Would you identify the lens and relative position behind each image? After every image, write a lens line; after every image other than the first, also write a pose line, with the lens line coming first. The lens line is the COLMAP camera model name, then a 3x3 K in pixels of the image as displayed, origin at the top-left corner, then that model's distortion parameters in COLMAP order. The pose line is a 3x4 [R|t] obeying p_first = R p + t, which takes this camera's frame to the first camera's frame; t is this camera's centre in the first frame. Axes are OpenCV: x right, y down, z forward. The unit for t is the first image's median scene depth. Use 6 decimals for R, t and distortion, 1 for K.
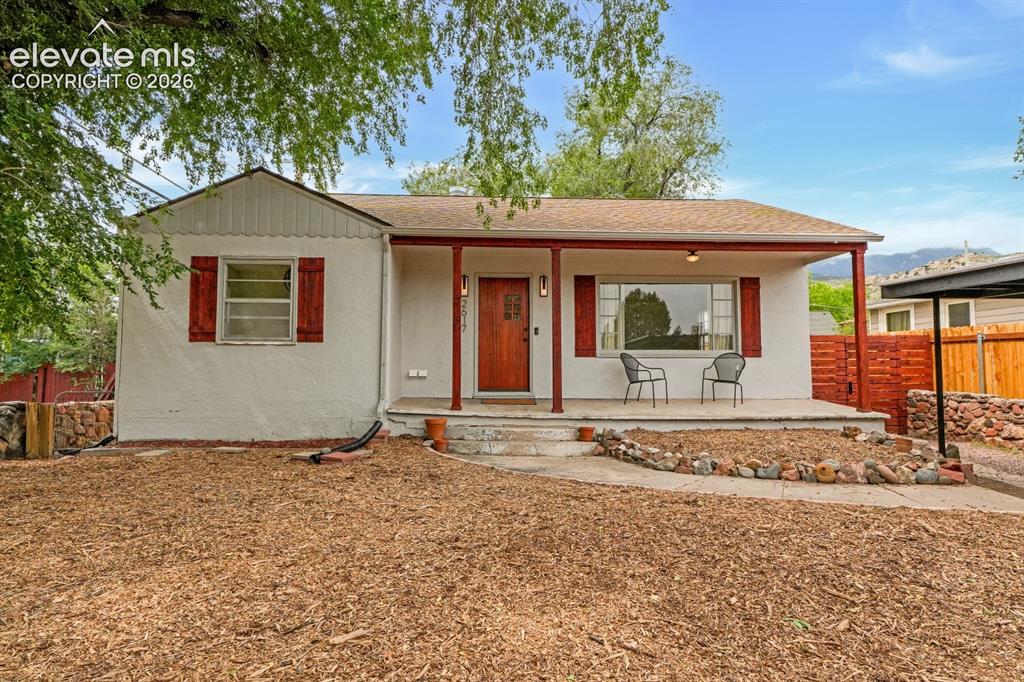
lens RADIAL K [[585.2, 0, 512.0], [0, 585.2, 341.0], [0, 0, 1]] dist [-0.000886, 0.000022]
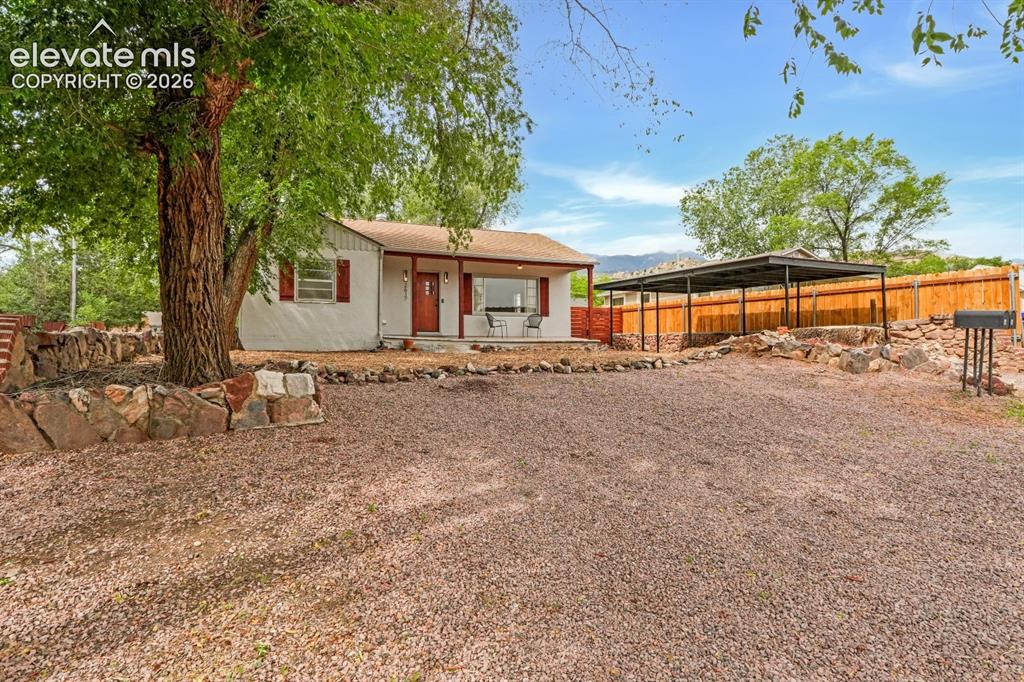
lens RADIAL K [[585.2, 0, 512.0], [0, 585.2, 341.0], [0, 0, 1]] dist [-0.000886, 0.000022]
pose [[0.936834, 0.003160, 0.349761, -0.457324], [-0.013682, 0.999525, 0.027617, 0.064138], [-0.349508, -0.030658, 0.936432, -0.974980]]
